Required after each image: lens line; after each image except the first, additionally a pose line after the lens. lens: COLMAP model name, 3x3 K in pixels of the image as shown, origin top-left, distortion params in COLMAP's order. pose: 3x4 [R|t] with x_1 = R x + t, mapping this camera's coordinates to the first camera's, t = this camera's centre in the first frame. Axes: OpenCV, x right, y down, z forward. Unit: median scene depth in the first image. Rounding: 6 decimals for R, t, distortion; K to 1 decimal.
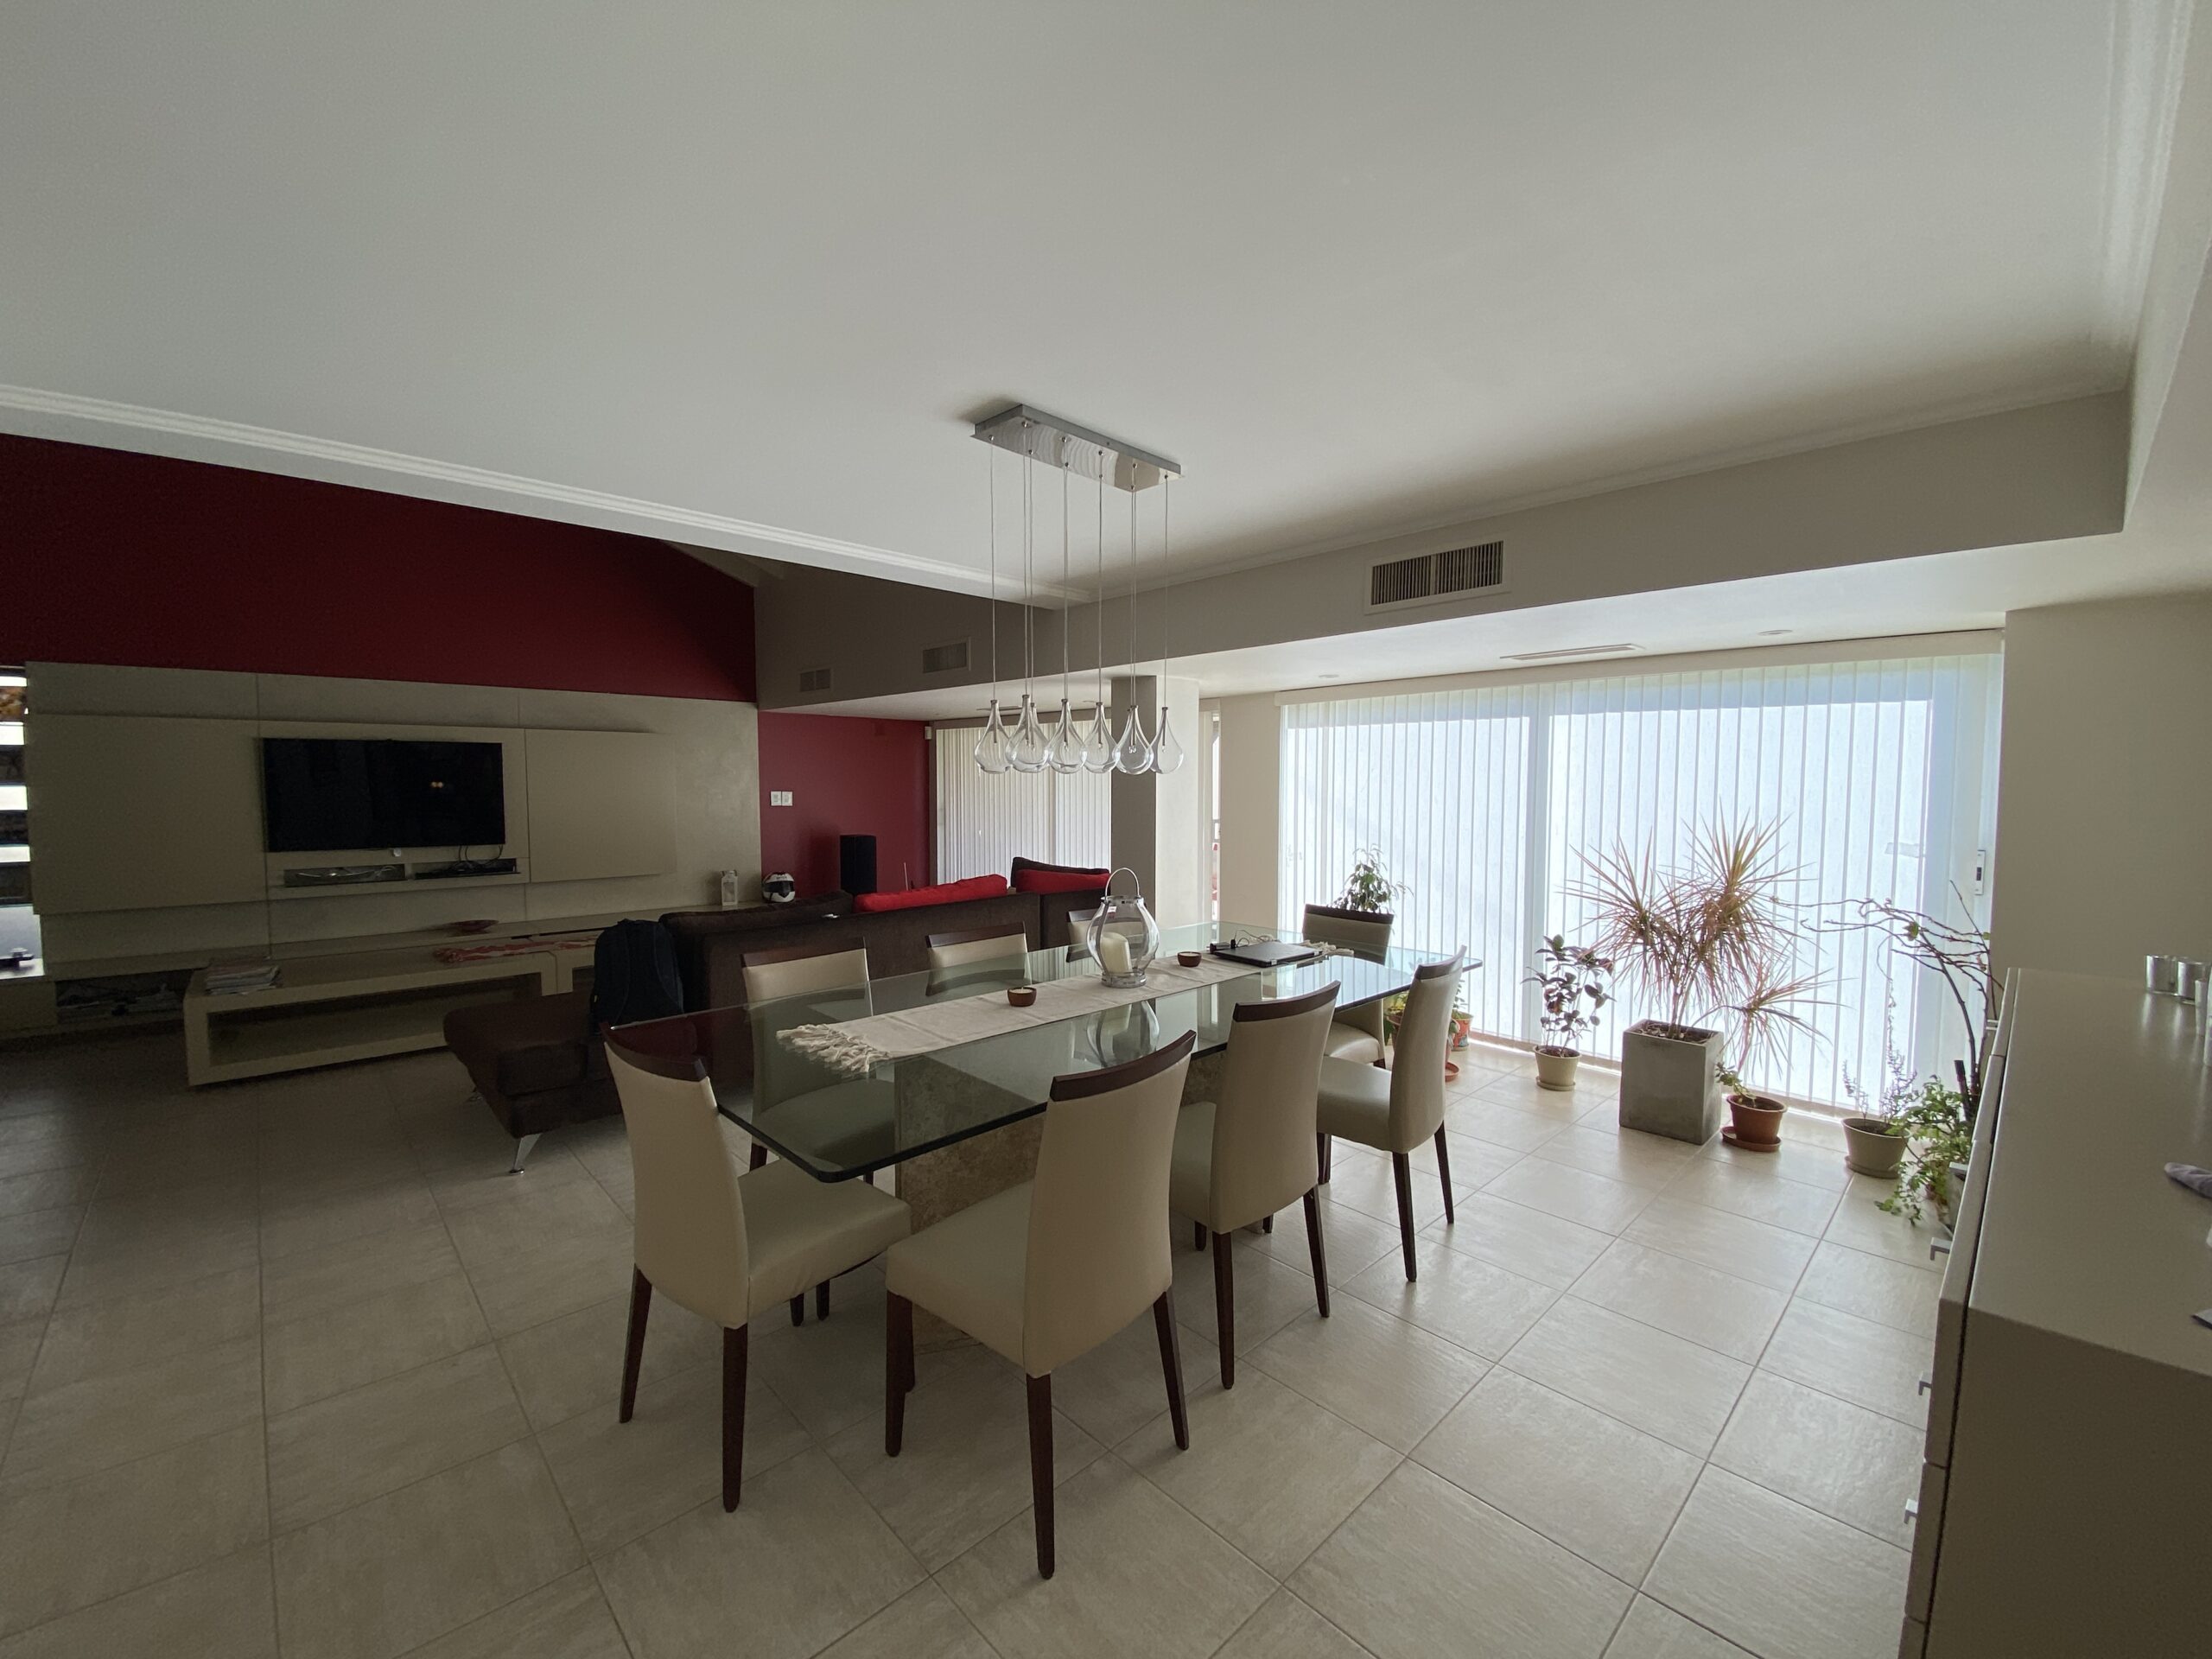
lens RADIAL K [[902.5, 0, 1106.0], [0, 902.5, 829.5], [0, 0, 1]] dist [-0.000757, -0.000128]
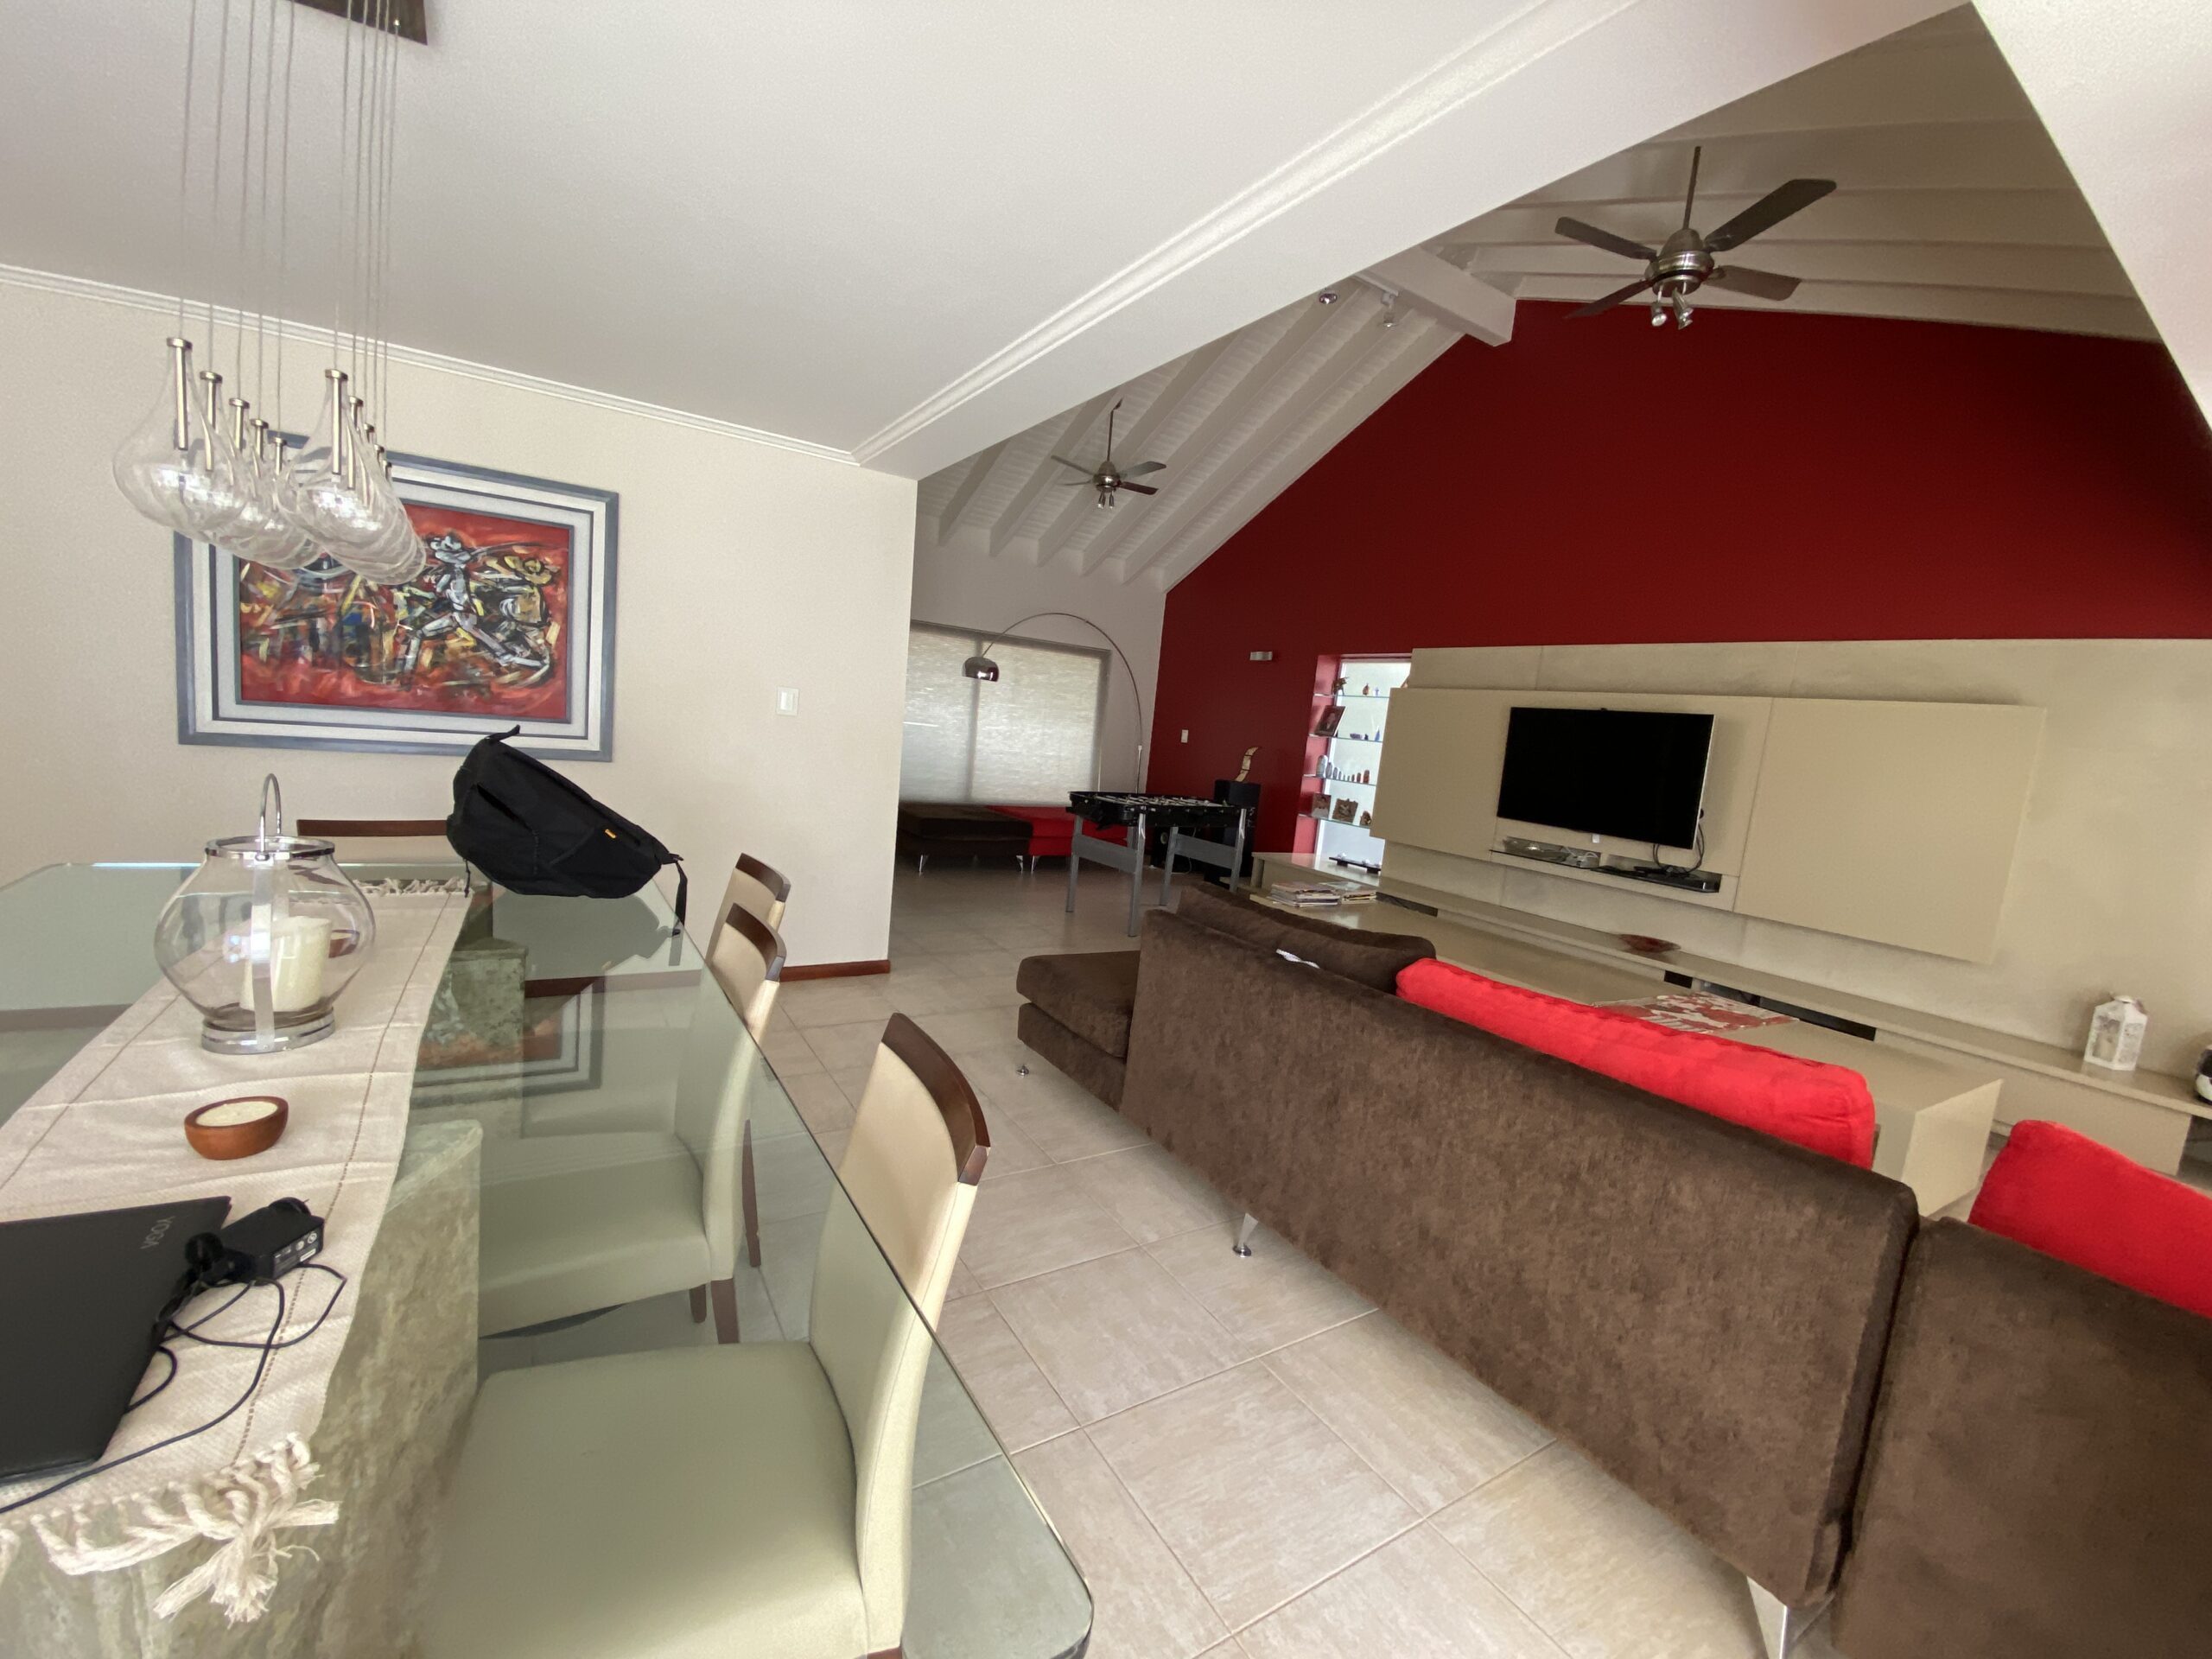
lens RADIAL K [[902.5, 0, 1106.0], [0, 902.5, 829.5], [0, 0, 1]] dist [-0.000757, -0.000128]
pose [[-0.197792, 0.095282, -0.975602, 0.169616], [-0.152694, 0.980121, 0.126680, -0.021464], [0.968278, 0.174025, -0.179311, 0.686895]]
